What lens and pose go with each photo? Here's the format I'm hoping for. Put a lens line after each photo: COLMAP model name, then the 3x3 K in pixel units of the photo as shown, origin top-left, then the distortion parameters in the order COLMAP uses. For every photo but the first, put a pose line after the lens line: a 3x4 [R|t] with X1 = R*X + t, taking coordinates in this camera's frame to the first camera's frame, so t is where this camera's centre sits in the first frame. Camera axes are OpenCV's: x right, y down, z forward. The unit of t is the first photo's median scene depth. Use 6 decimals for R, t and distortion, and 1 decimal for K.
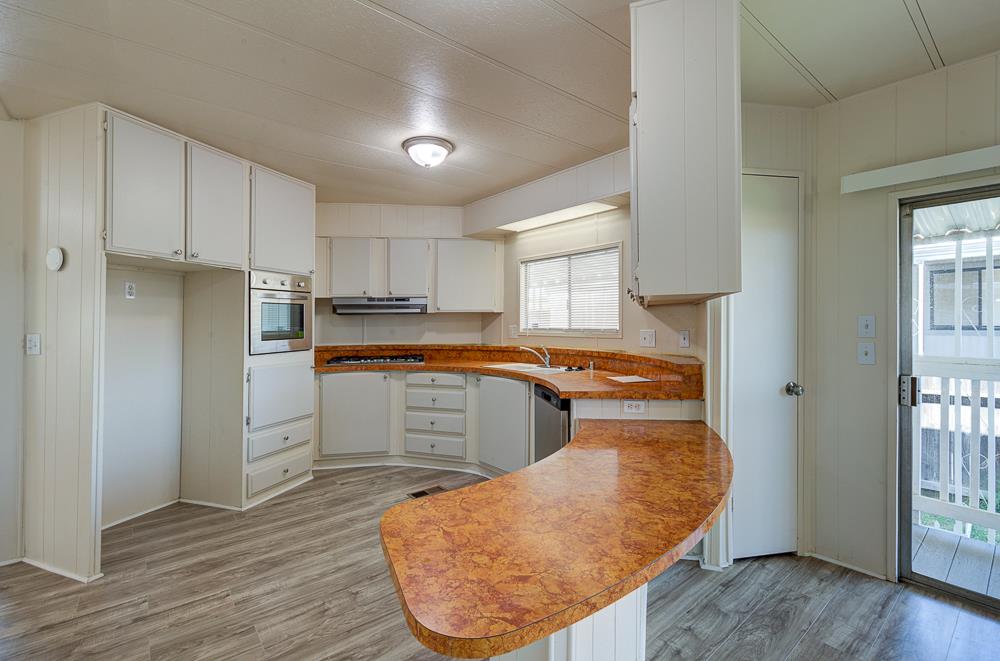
lens RADIAL K [[449.6, 0, 500.0], [0, 449.6, 330.5], [0, 0, 1]] dist [-0.001156, 0.000269]
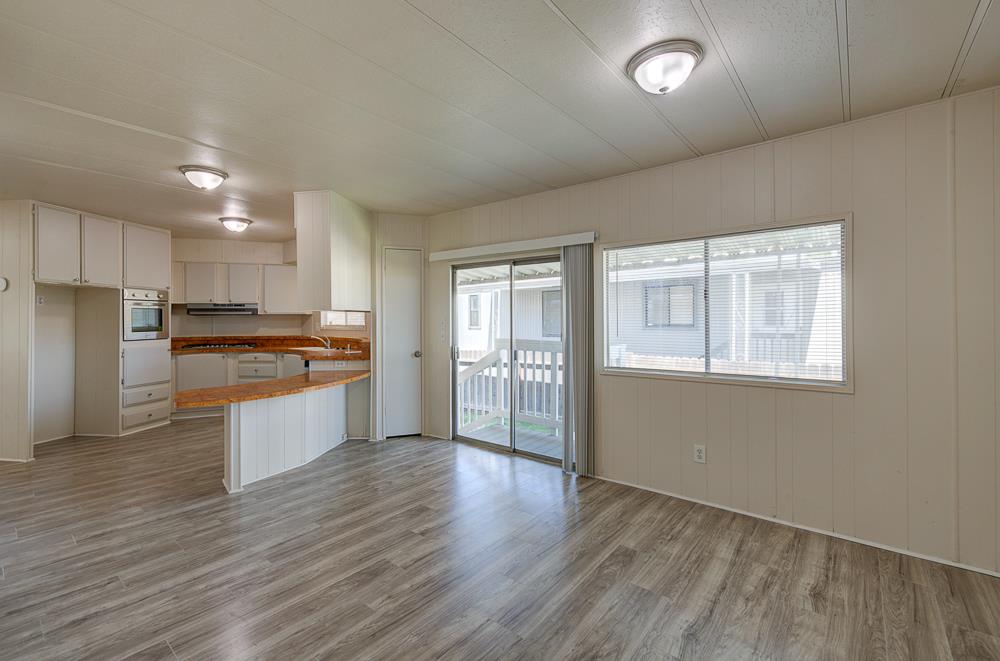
lens RADIAL K [[459.1, 0, 490.2], [0, 459.1, 332.9], [0, 0, 1]] dist [-0.001185, -0.000765]
pose [[0.987229, -0.001600, 0.159297, 0.416900], [0.000363, 0.999970, 0.007792, 0.012329], [-0.159304, -0.007634, 0.987200, -0.723710]]
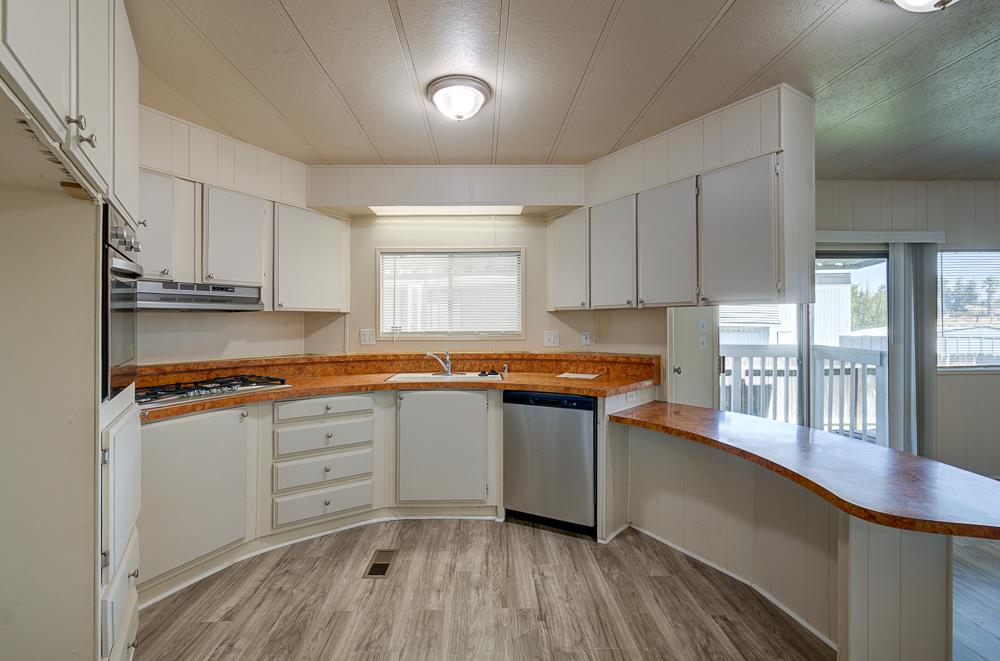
lens RADIAL K [[449.6, 0, 500.0], [0, 449.6, 330.5], [0, 0, 1]] dist [-0.001156, 0.000269]
pose [[0.610422, -0.012709, 0.791974, -0.560163], [0.016130, 0.999863, 0.003612, -0.008417], [-0.791912, 0.010569, 0.610544, 0.377838]]
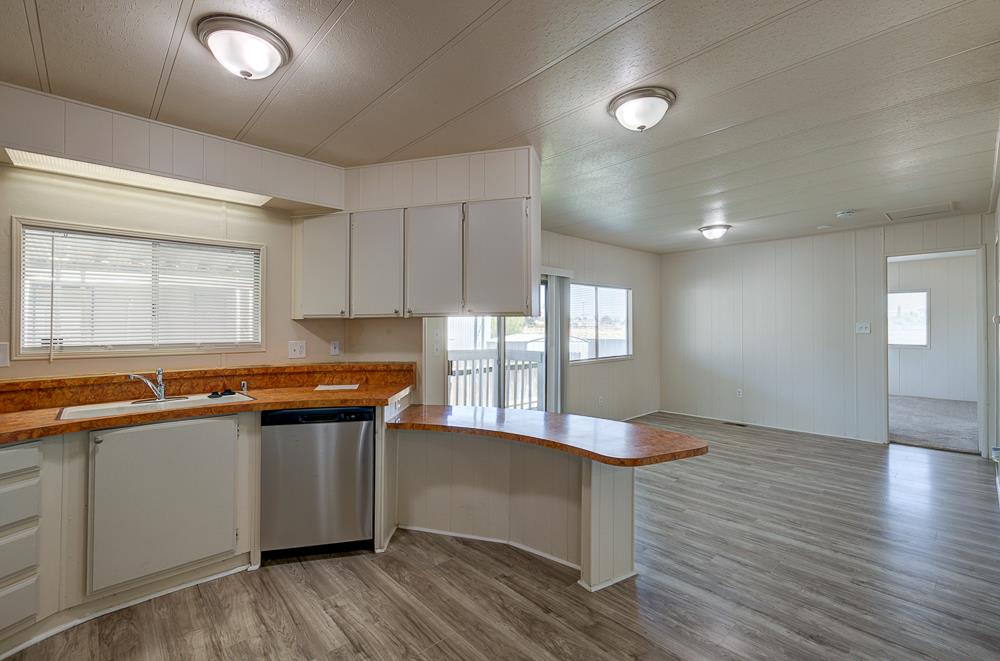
lens RADIAL K [[432.4, 0, 500.7], [0, 432.4, 337.6], [0, 0, 1]] dist [0.001973, 0.000390]
pose [[-0.062741, -0.012823, 0.997947, -0.594631], [0.023965, 0.999610, 0.014351, -0.011165], [-0.997742, 0.024816, -0.062410, 0.539825]]
